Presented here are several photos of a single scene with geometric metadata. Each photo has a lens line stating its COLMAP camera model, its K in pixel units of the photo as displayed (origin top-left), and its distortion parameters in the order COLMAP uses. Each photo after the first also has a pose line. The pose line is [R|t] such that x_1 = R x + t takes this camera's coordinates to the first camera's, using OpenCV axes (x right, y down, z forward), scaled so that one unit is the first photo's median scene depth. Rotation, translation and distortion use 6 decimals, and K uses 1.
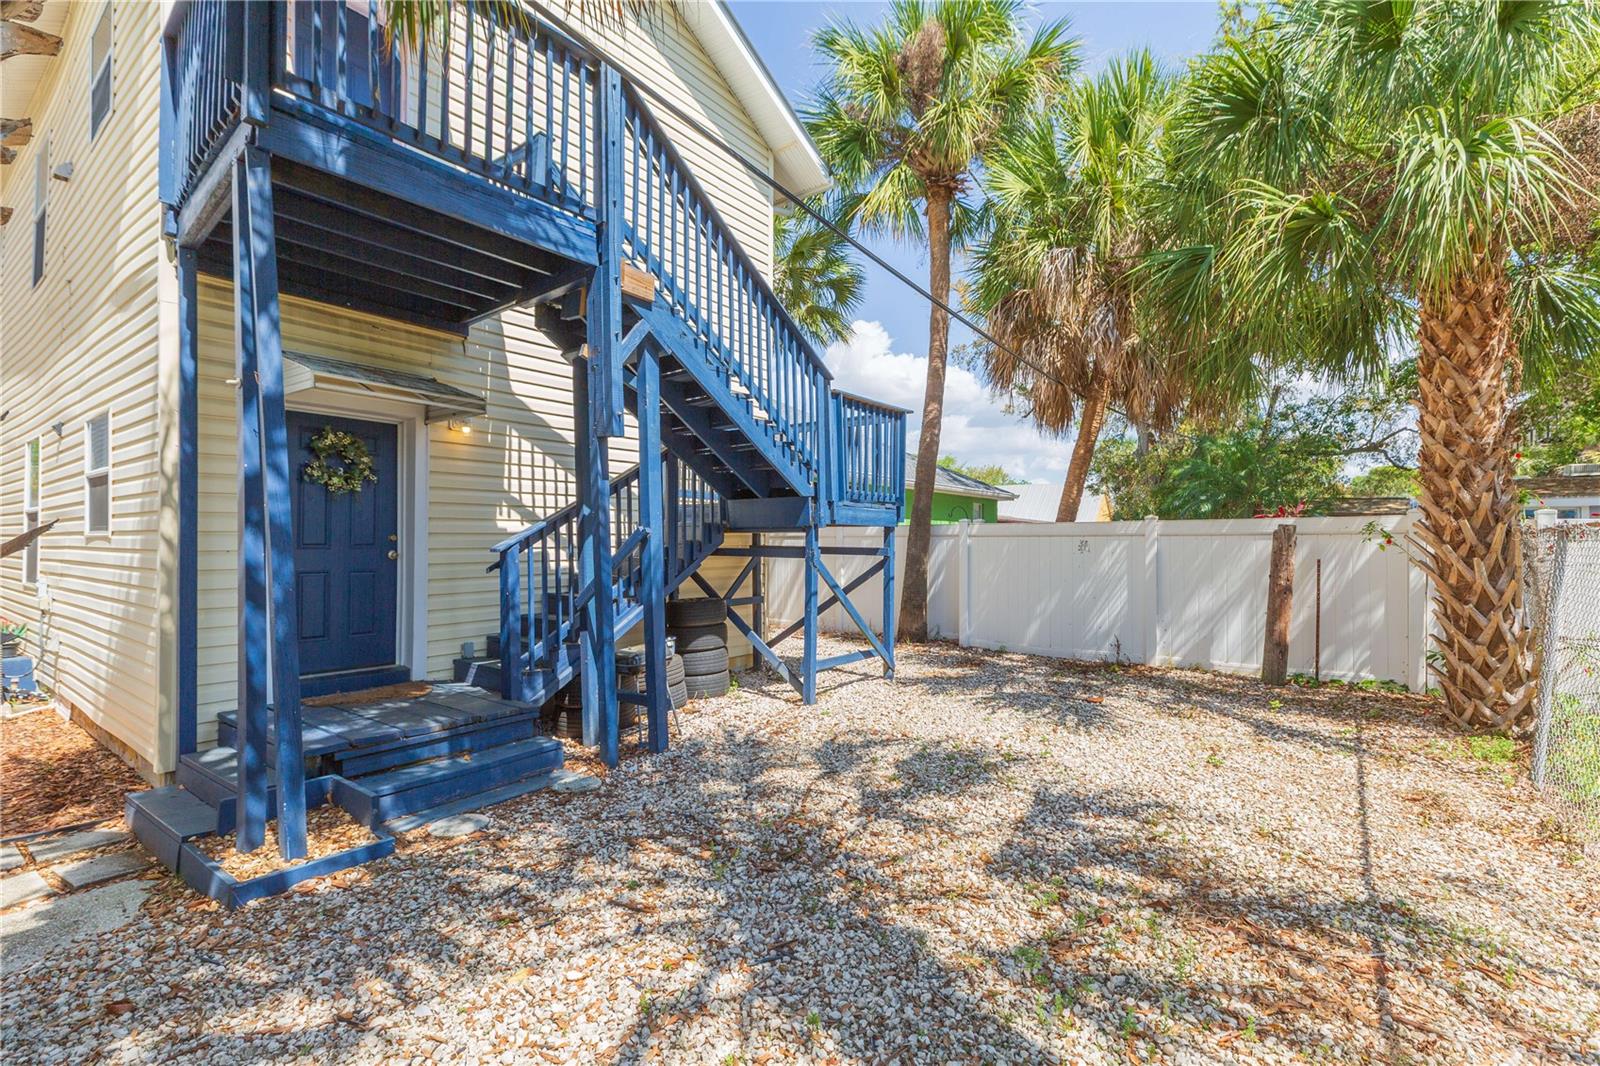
lens RADIAL K [[728.7, 0, 804.8], [0, 728.7, 521.0], [0, 0, 1]] dist [0.000989, 0.000166]
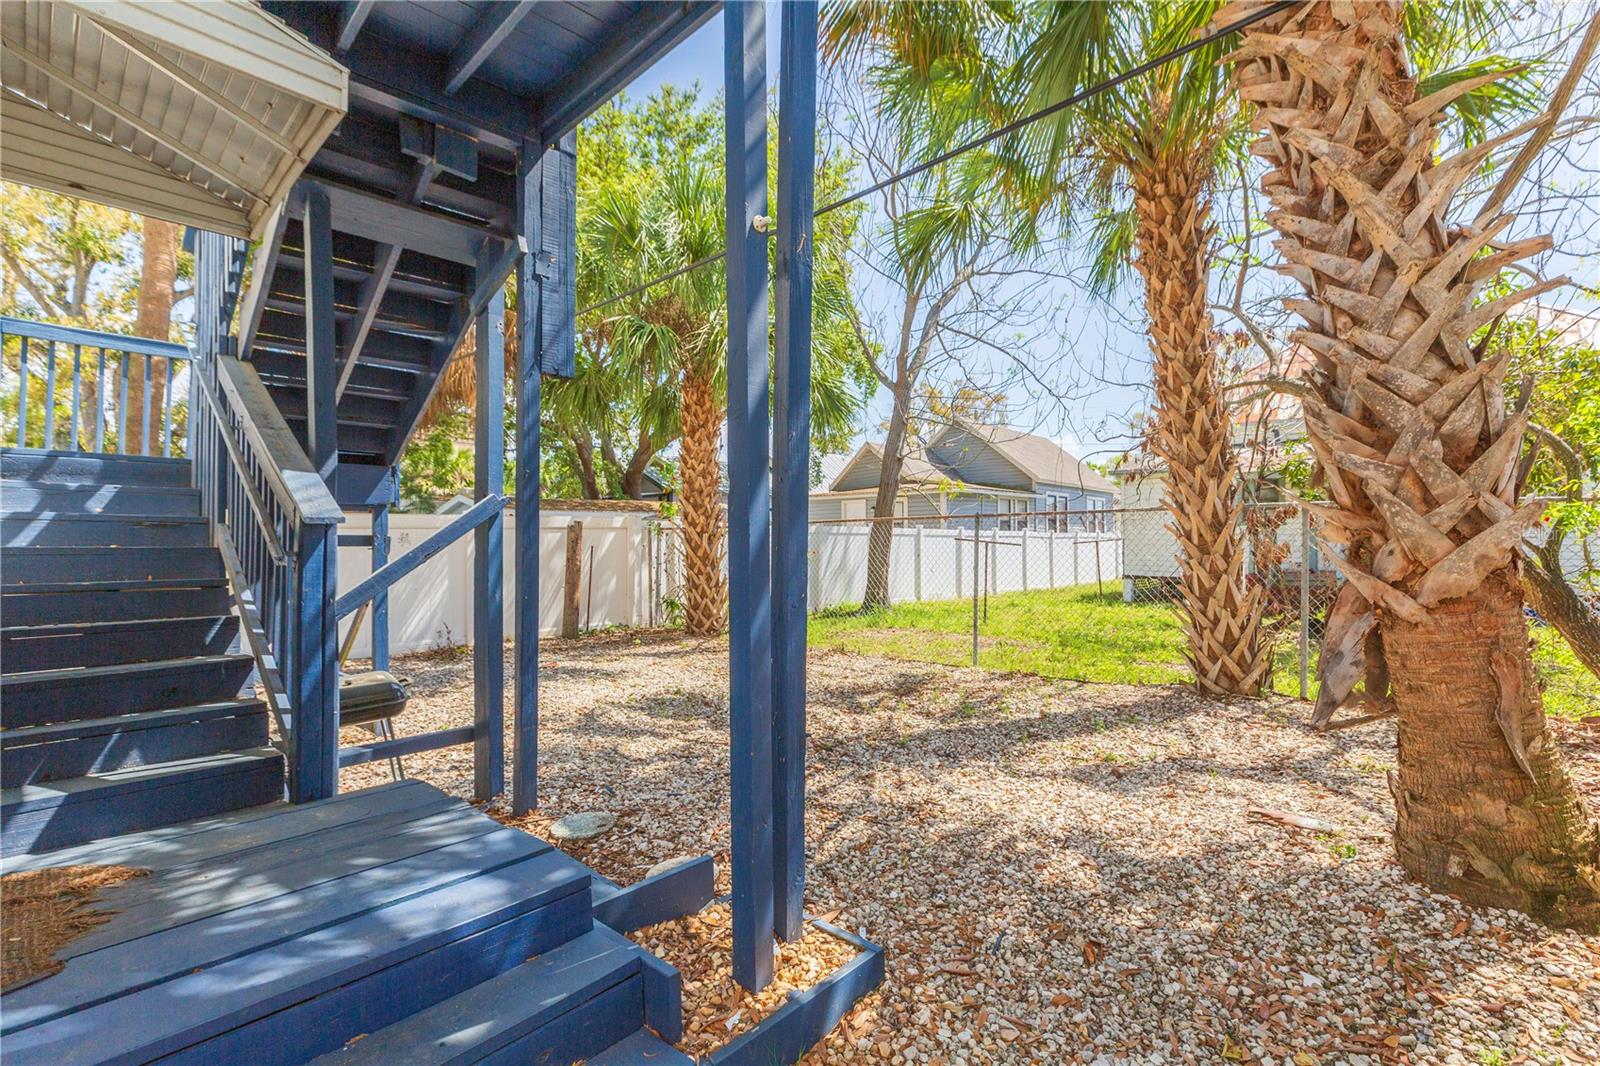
lens RADIAL K [[728.7, 0, 802.2], [0, 728.7, 534.4], [0, 0, 1]] dist [0.000989, 0.000166]
pose [[0.087863, 0.013870, 0.996036, -0.784393], [-0.016312, 0.999789, -0.012484, 0.044635], [-0.995999, -0.015151, 0.088071, 0.526182]]
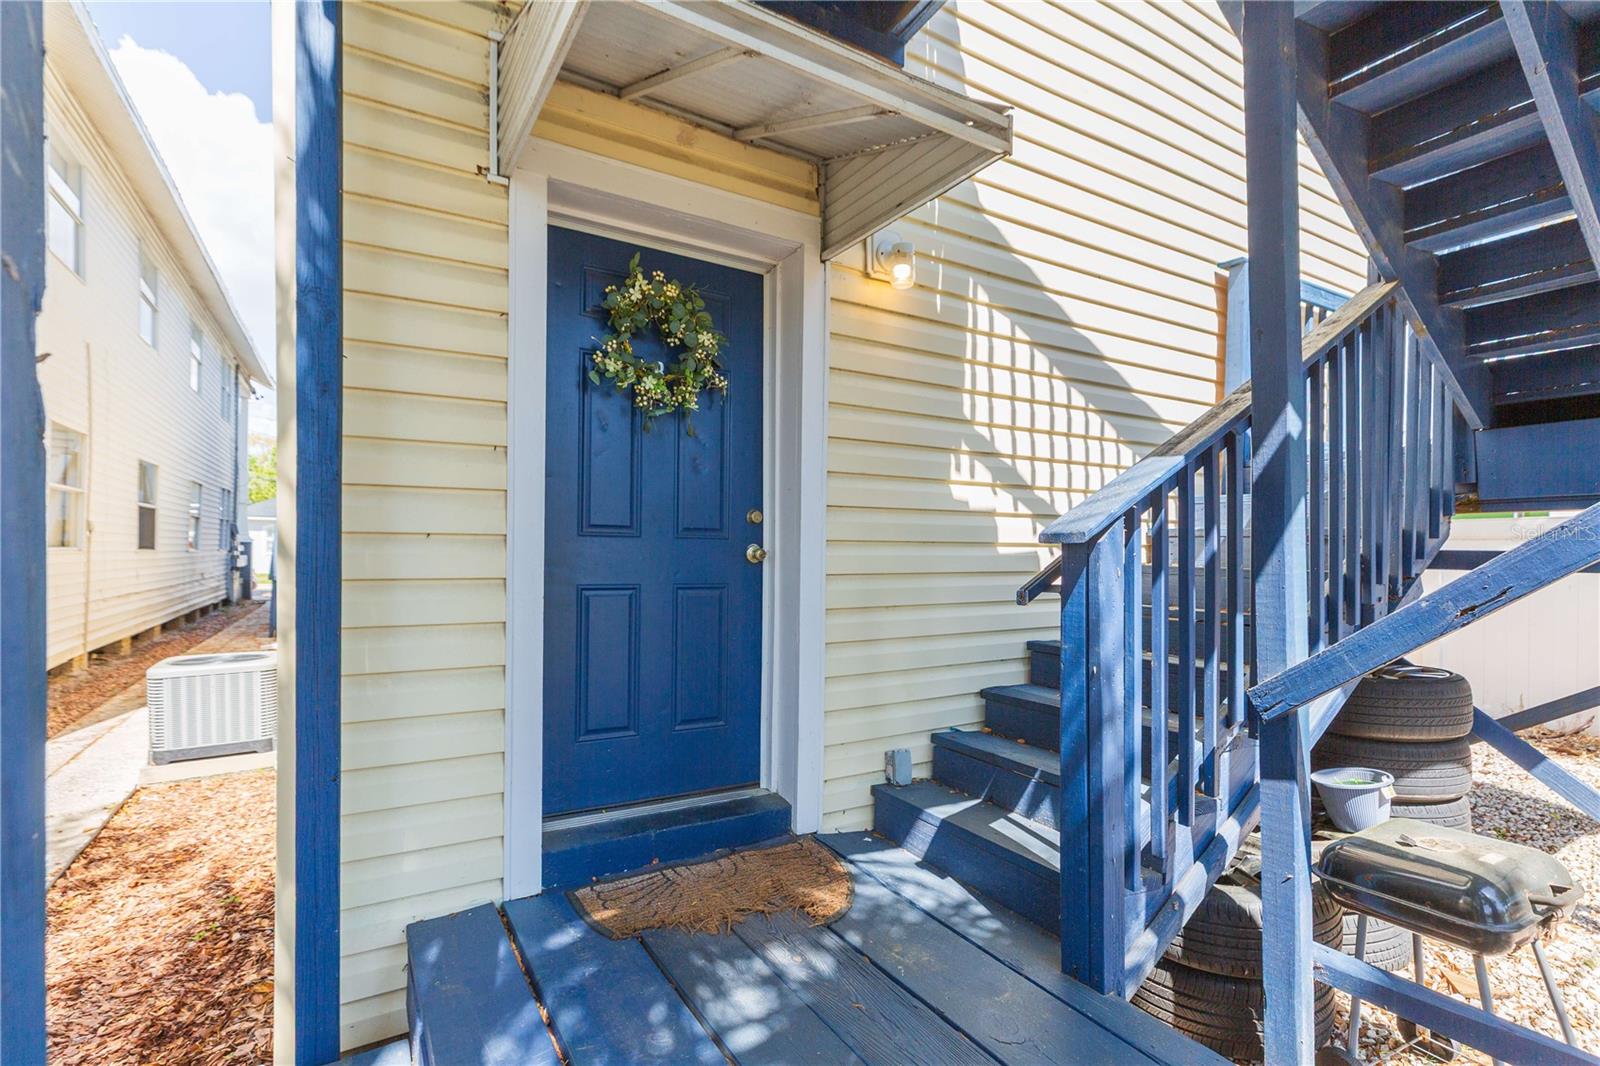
lens RADIAL K [[728.7, 0, 790.2], [0, 728.7, 549.9], [0, 0, 1]] dist [0.000989, 0.000166]
pose [[0.925138, 0.005780, -0.379588, -0.356932], [-0.003414, 0.999970, 0.006906, 0.040127], [0.379616, -0.005093, 0.925130, 0.561223]]
